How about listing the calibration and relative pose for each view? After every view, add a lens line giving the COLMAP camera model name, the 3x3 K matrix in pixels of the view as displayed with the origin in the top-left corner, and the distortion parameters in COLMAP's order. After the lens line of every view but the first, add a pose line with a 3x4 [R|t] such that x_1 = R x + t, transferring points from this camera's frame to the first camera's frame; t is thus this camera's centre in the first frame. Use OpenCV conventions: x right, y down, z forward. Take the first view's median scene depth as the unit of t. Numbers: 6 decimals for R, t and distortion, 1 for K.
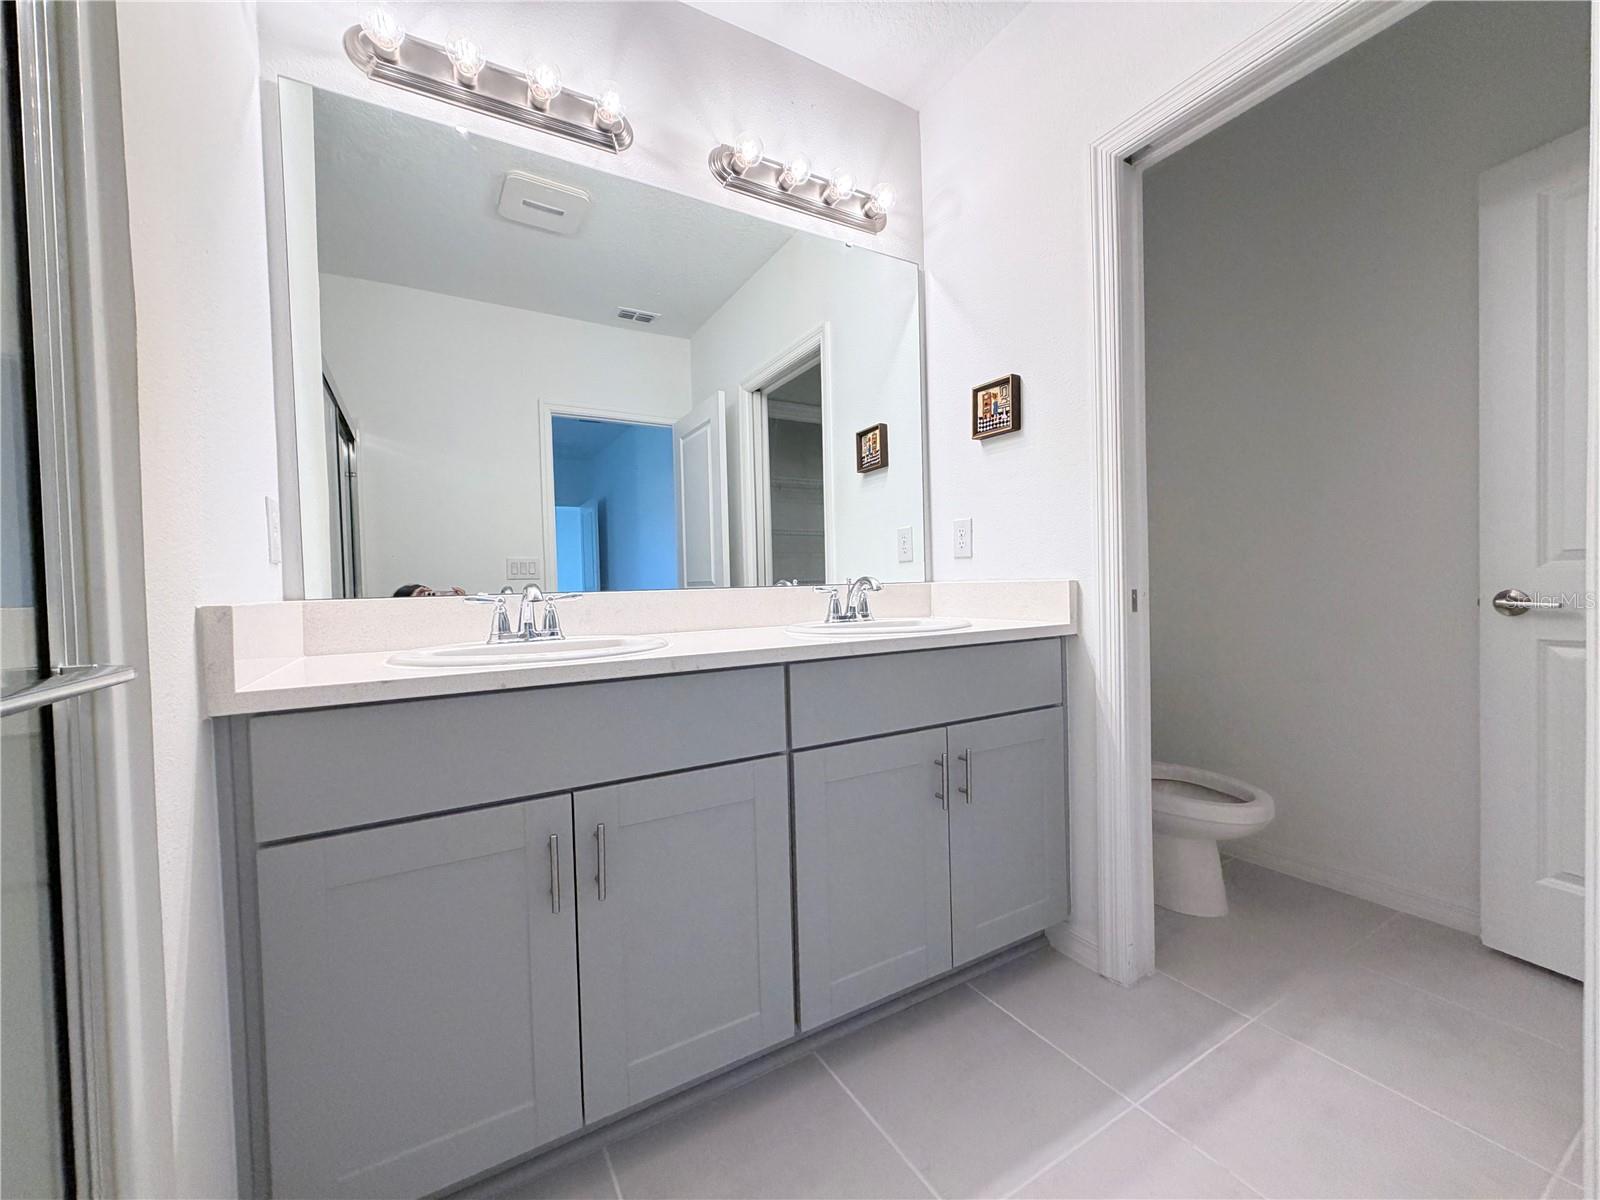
lens RADIAL K [[635.8, 0, 812.1], [0, 635.8, 601.6], [0, 0, 1]] dist [0.000928, -0.000565]
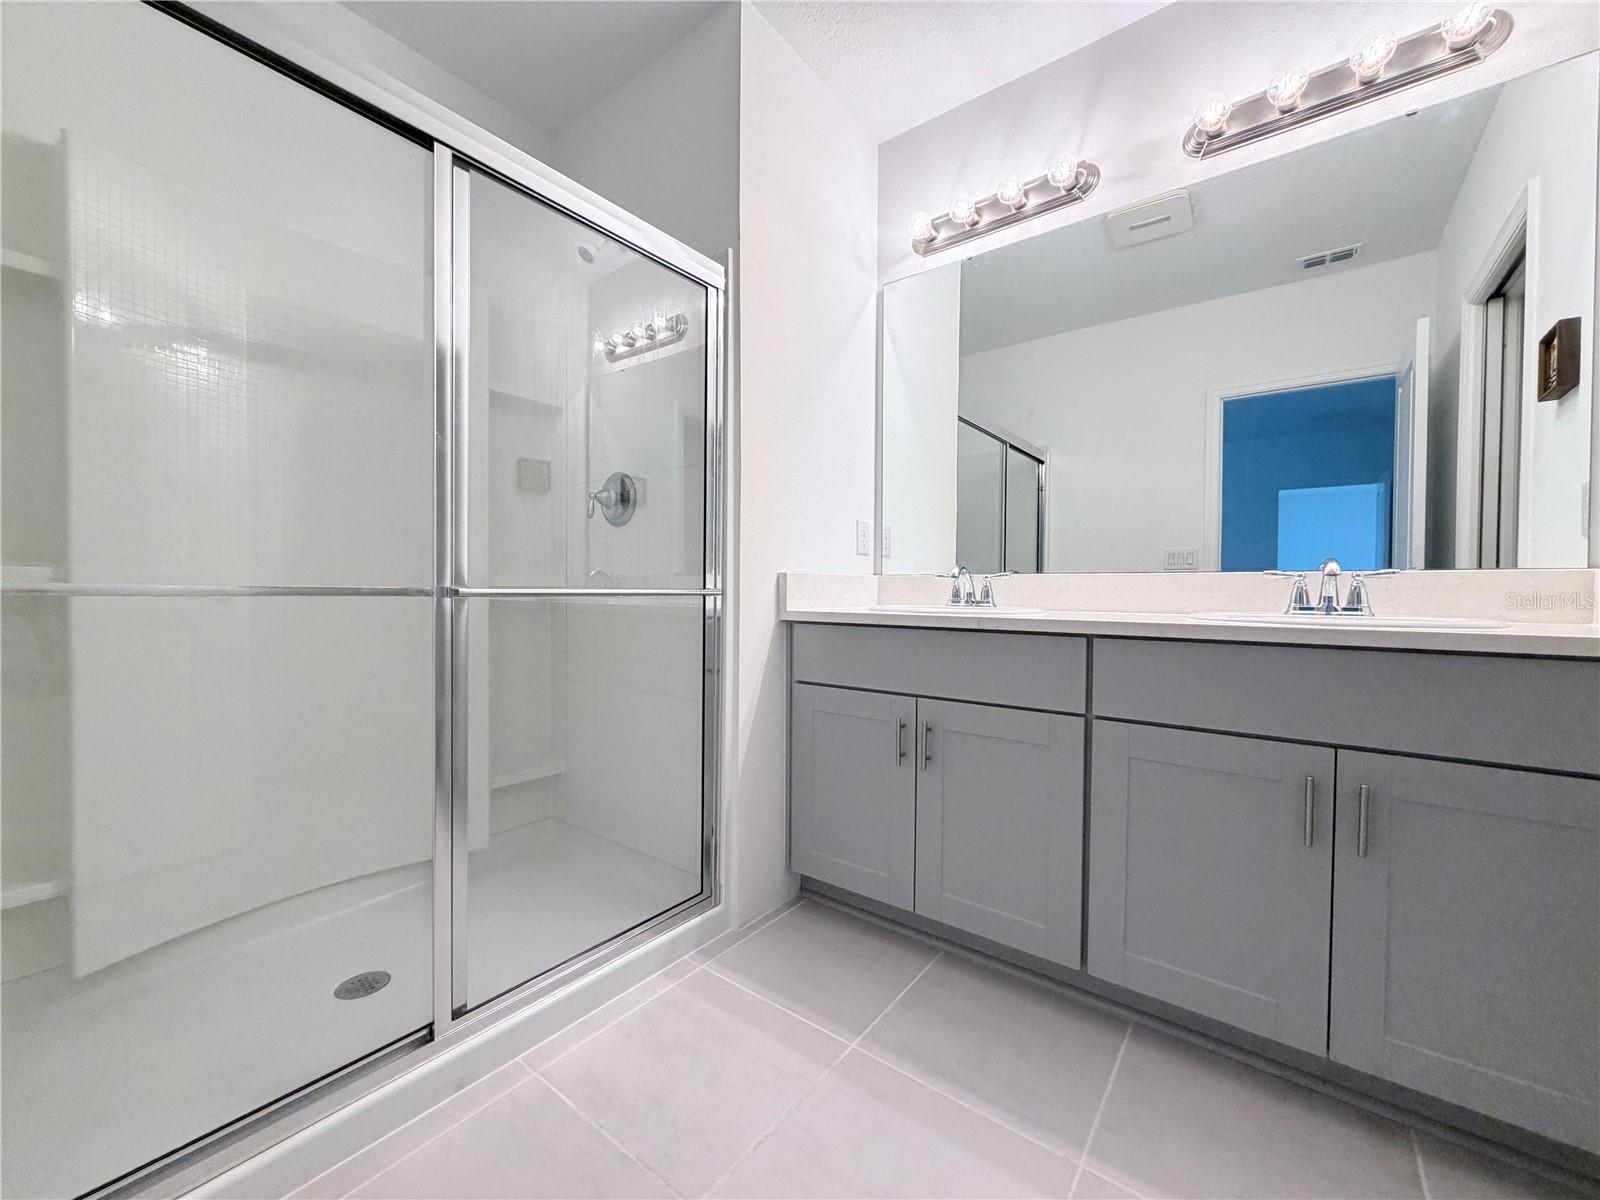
lens RADIAL K [[635.8, 0, 804.0], [0, 635.8, 600.6], [0, 0, 1]] dist [0.000928, -0.000565]
pose [[0.383914, 0.045973, -0.922224, 0.609061], [-0.038805, 0.998681, 0.033630, 0.013163], [0.922553, 0.022876, 0.385192, 0.087335]]
